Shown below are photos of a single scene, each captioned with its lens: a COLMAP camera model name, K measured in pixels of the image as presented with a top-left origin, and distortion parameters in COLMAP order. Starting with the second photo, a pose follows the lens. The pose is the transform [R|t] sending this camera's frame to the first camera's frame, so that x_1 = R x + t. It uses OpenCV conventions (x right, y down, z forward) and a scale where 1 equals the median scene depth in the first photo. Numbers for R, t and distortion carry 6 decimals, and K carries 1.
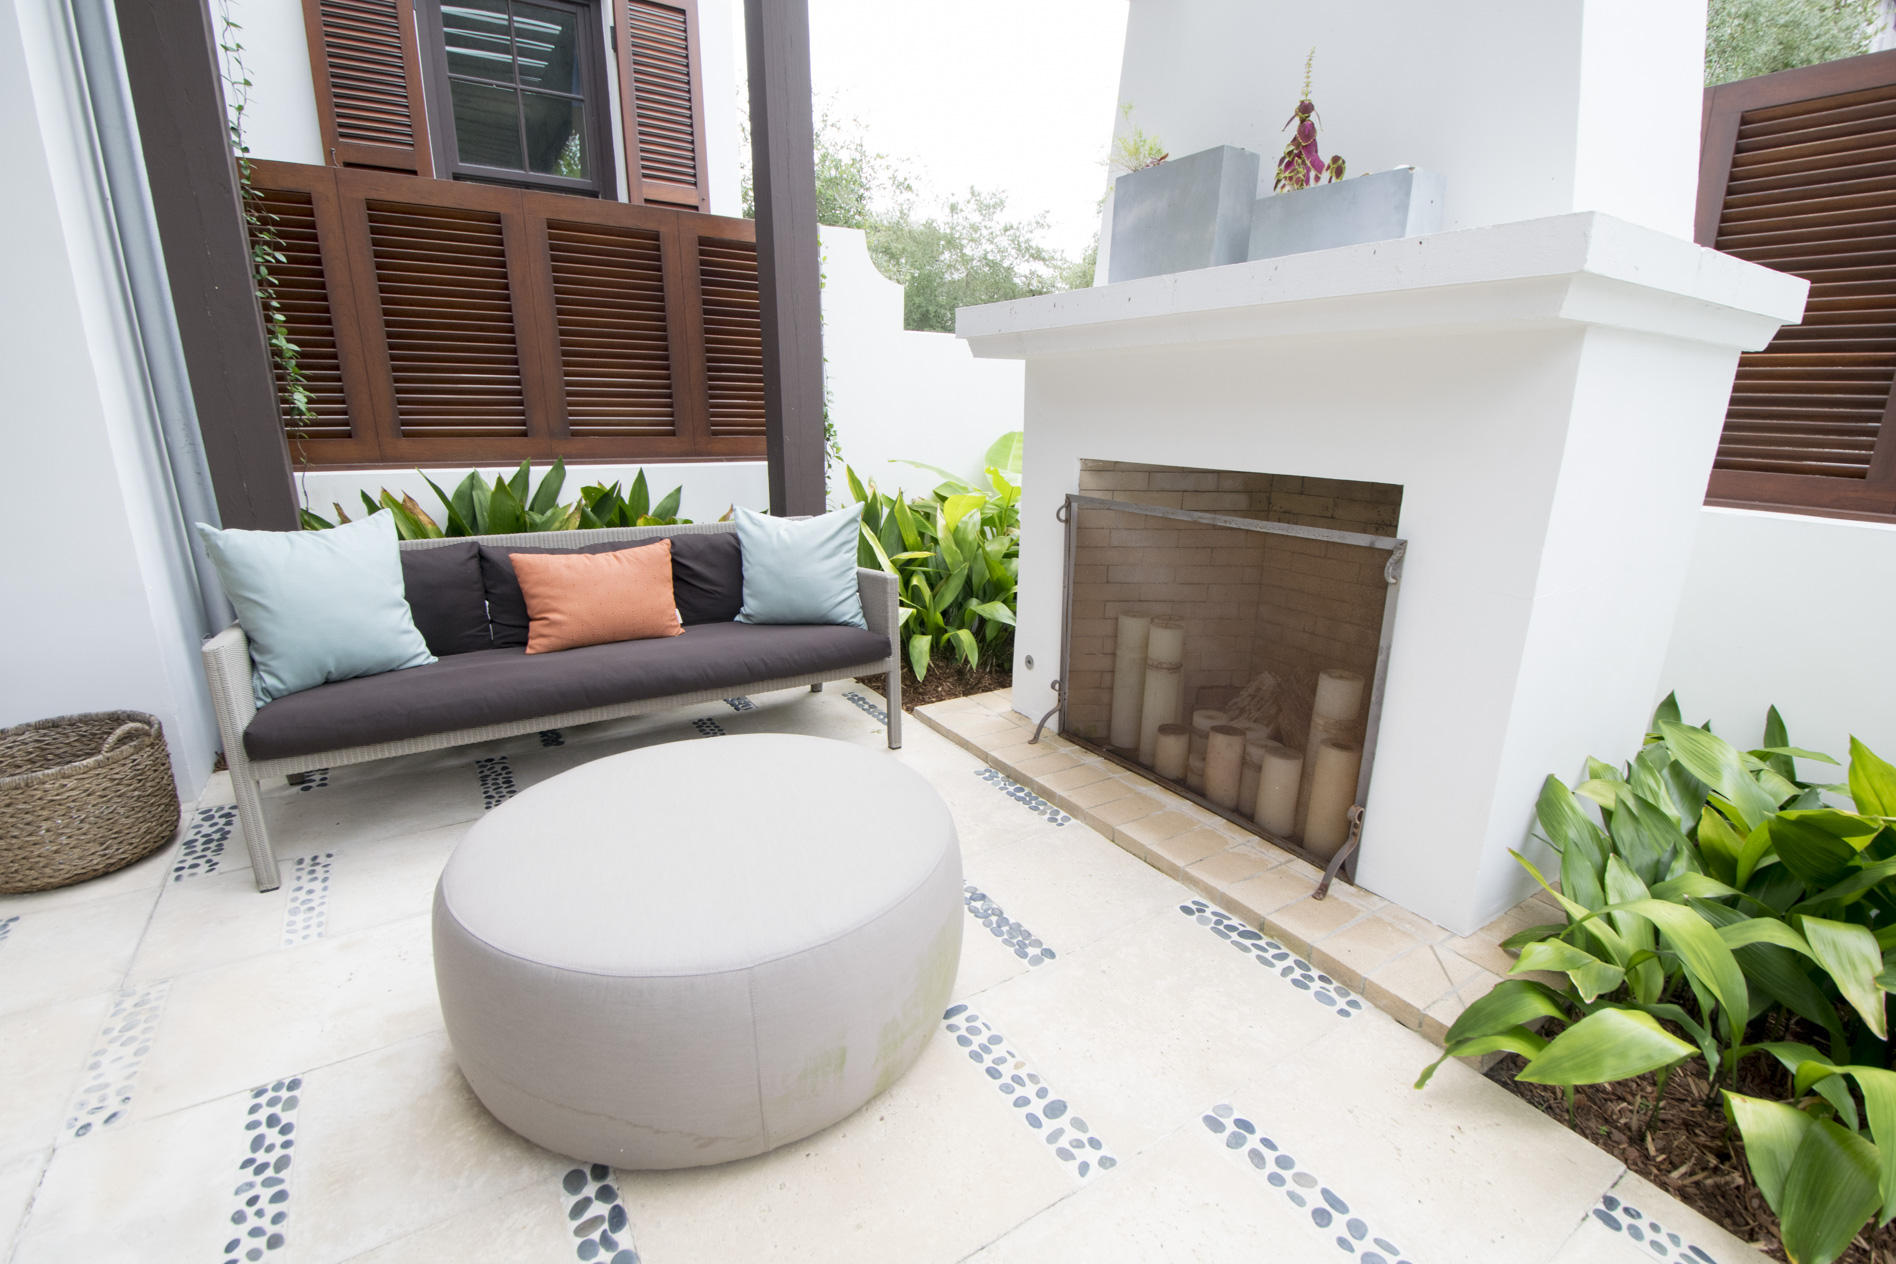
lens RADIAL K [[843.0, 0, 947.1], [0, 843.0, 638.8], [0, 0, 1]] dist [-0.013844, -0.000597]
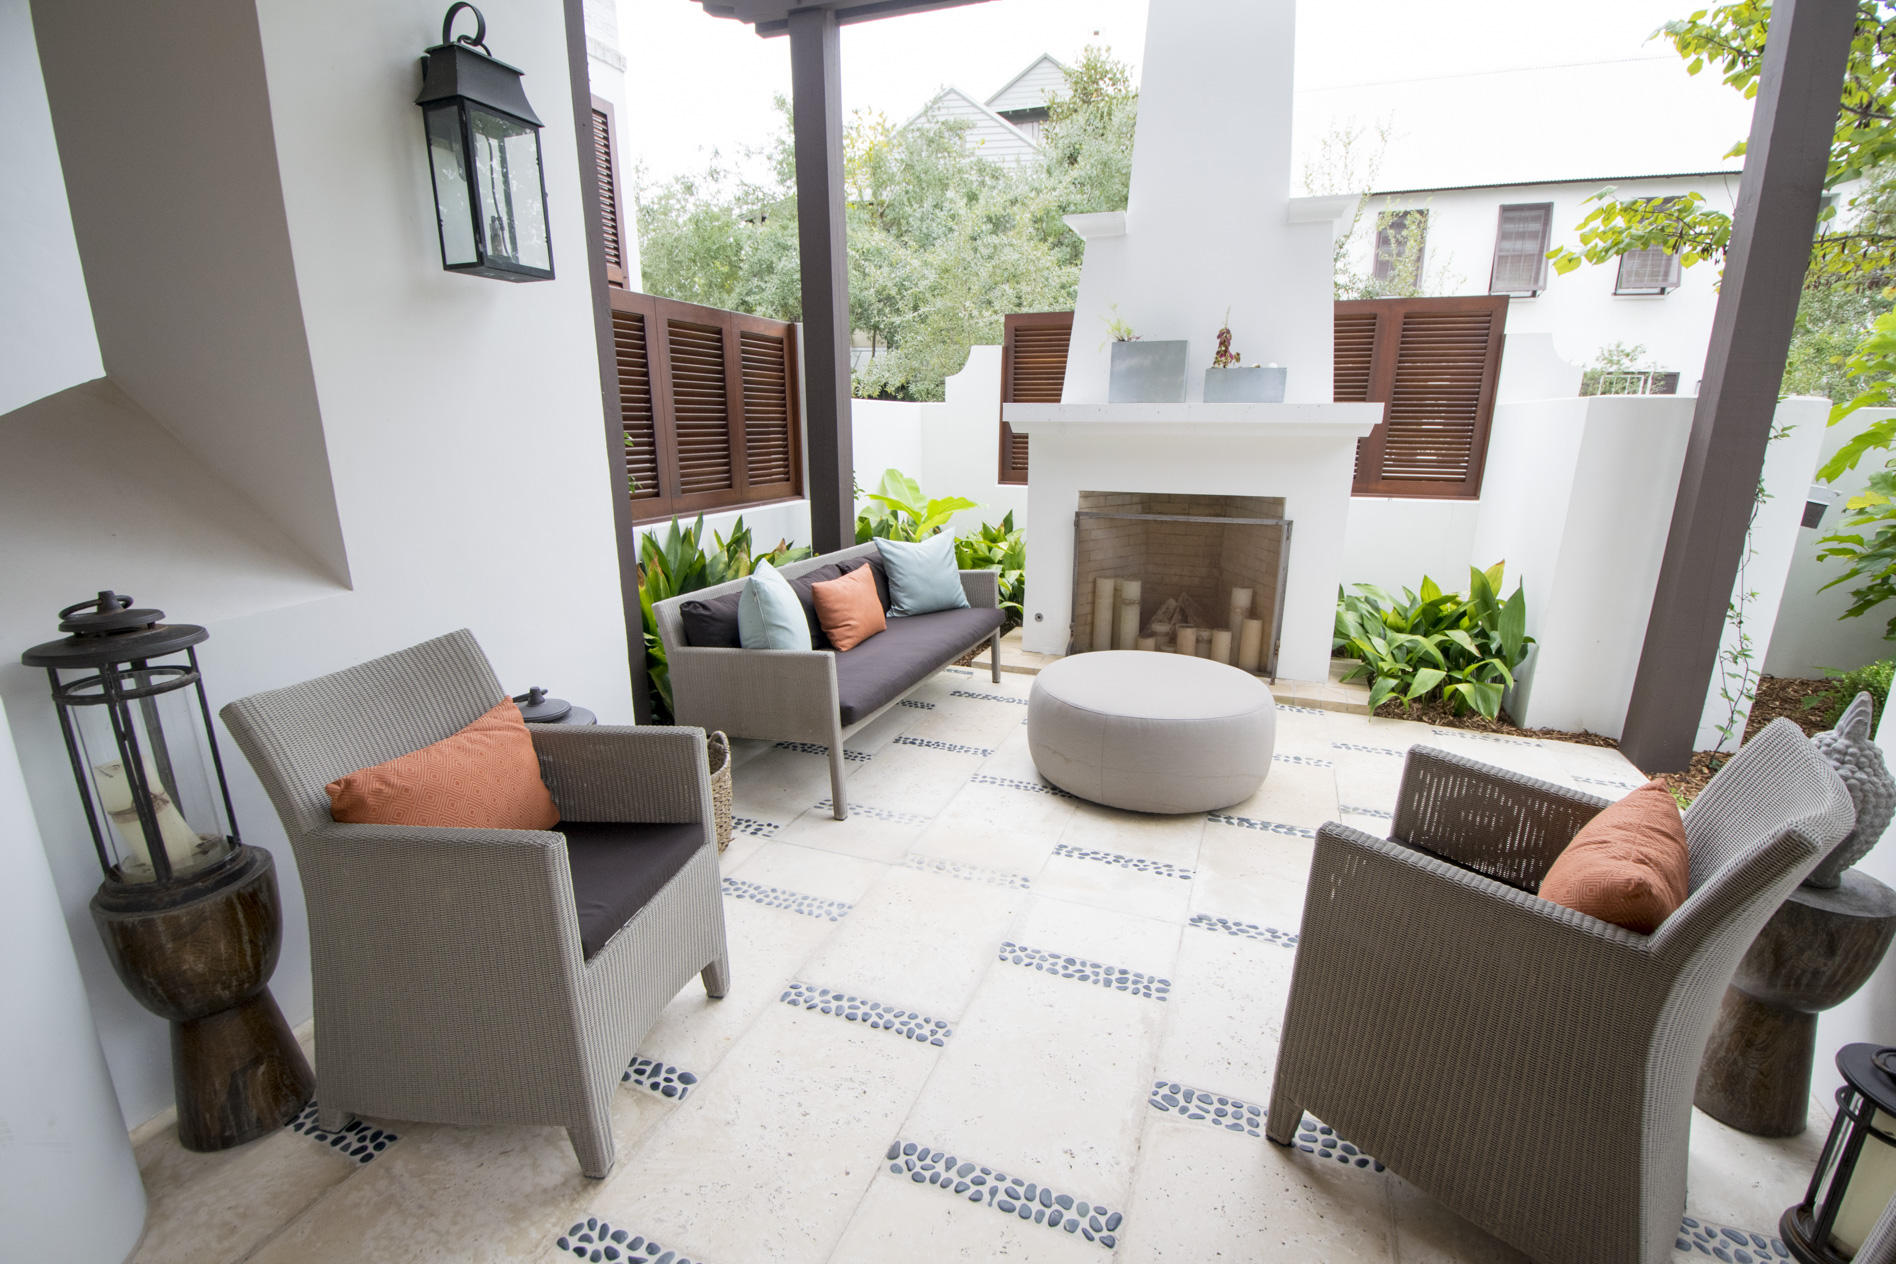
lens RADIAL K [[843.0, 0, 947.5], [0, 843.0, 636.3], [0, 0, 1]] dist [-0.013844, -0.000597]
pose [[0.808957, -0.156536, 0.566644, -1.100883], [0.161688, 0.985967, 0.041543, -0.035104], [-0.565195, 0.058013, 0.822915, -0.257488]]
